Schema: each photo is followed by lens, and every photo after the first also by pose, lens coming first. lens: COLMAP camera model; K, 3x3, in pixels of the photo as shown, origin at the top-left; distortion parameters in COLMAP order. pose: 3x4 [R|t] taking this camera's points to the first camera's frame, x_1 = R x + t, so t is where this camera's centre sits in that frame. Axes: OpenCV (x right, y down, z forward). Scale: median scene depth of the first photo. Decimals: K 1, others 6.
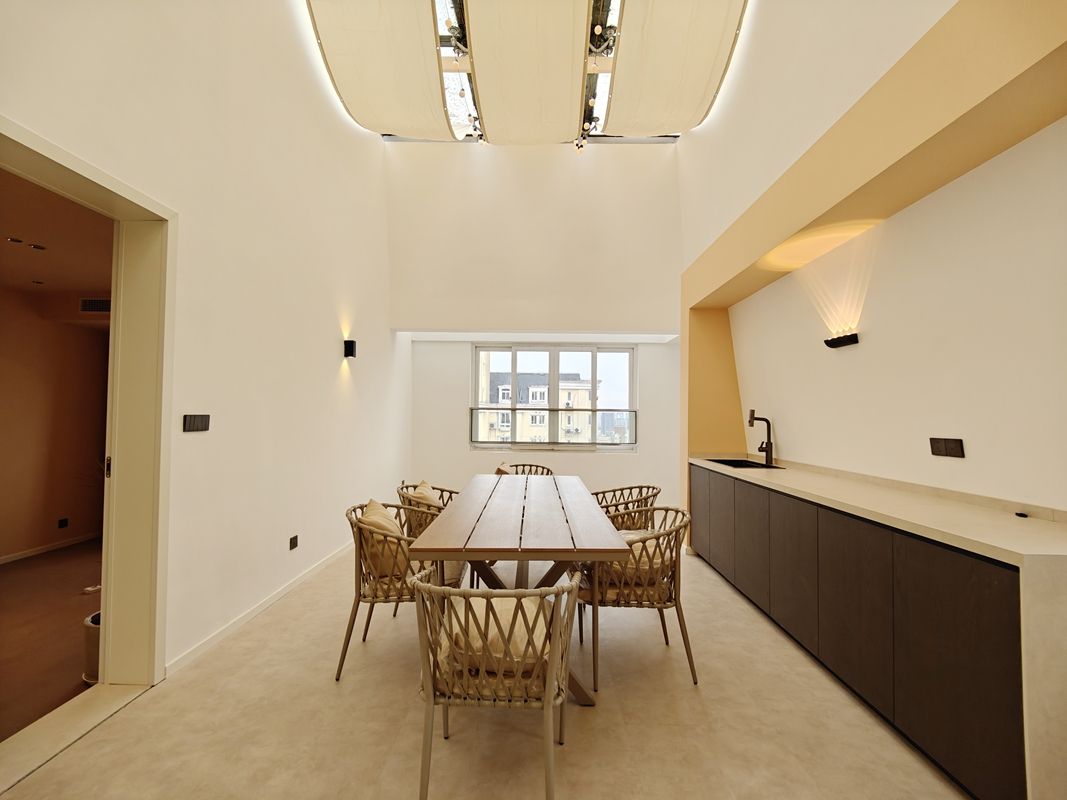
lens RADIAL K [[469.4, 0, 534.7], [0, 469.4, 399.4], [0, 0, 1]] dist [0.003827, -0.000106]
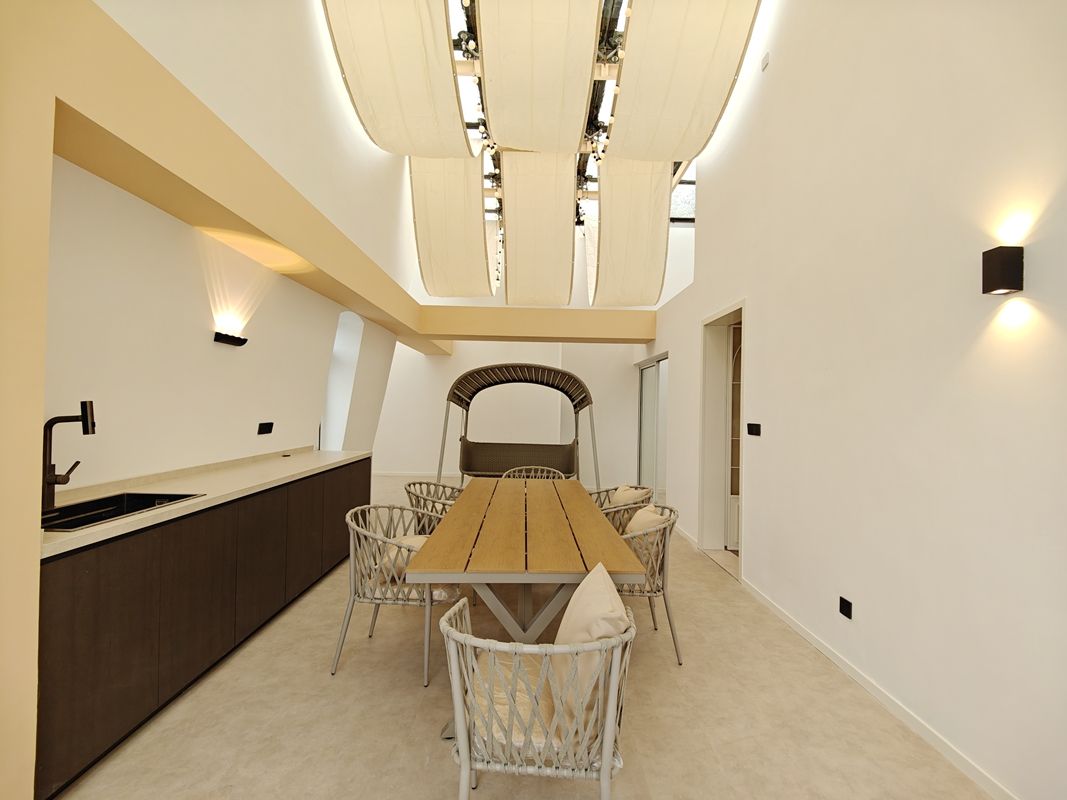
lens RADIAL K [[469.4, 0, 536.0], [0, 469.4, 400.6], [0, 0, 1]] dist [0.003827, -0.000106]
pose [[-0.999221, -0.031771, -0.023402, -0.012573], [-0.030661, 0.998454, -0.046360, 0.046805], [0.024839, -0.045606, -0.998651, 2.285137]]
